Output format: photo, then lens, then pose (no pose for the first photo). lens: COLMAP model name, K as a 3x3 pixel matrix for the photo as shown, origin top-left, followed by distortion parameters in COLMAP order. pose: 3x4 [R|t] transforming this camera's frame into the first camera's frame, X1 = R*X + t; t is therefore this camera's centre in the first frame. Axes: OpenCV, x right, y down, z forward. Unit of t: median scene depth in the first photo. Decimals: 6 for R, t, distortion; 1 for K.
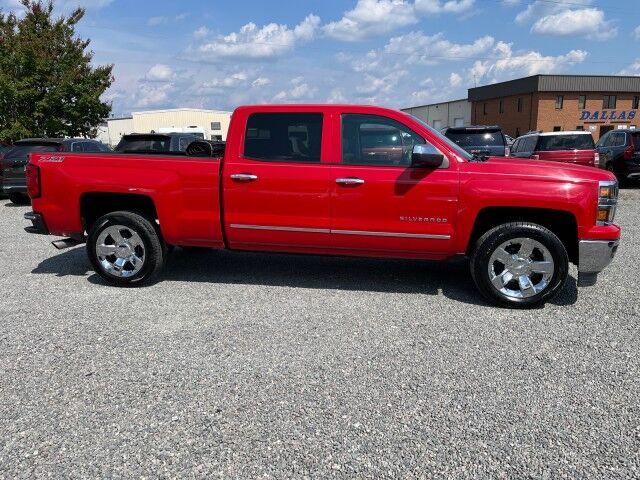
lens RADIAL K [[478.9, 0, 321.3], [0, 478.9, 242.9], [0, 0, 1]] dist [0.083591, -0.107806]
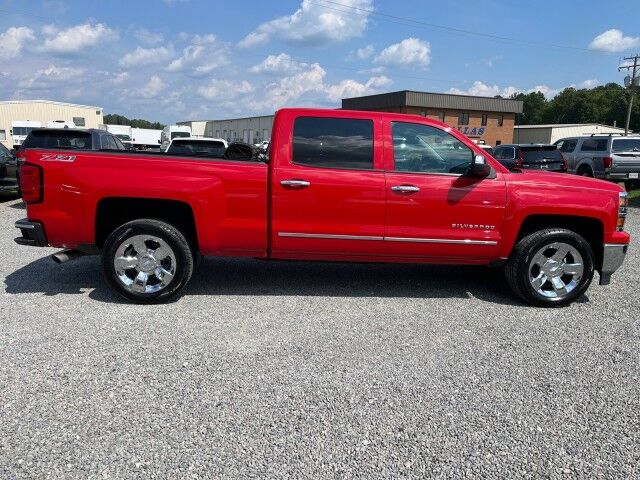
lens RADIAL K [[480.0, 0, 320.0], [0, 480.0, 240.0], [0, 0, 1]] dist [0.087618, -0.114530]
pose [[0.965986, -0.013136, 0.258261, -0.357490], [0.016863, 0.999783, -0.012221, -0.011190], [-0.258045, 0.016160, 0.965998, 0.063117]]
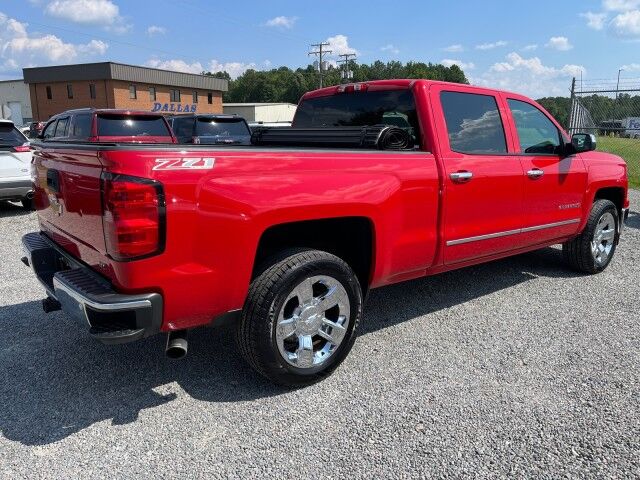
lens RADIAL K [[480.0, 0, 320.0], [0, 480.0, 240.0], [0, 0, 1]] dist [0.087618, -0.114530]
pose [[0.653488, -0.154401, 0.741022, -0.871170], [0.142810, 0.986543, 0.079618, -0.128468], [-0.743343, 0.053796, 0.666743, 0.655944]]
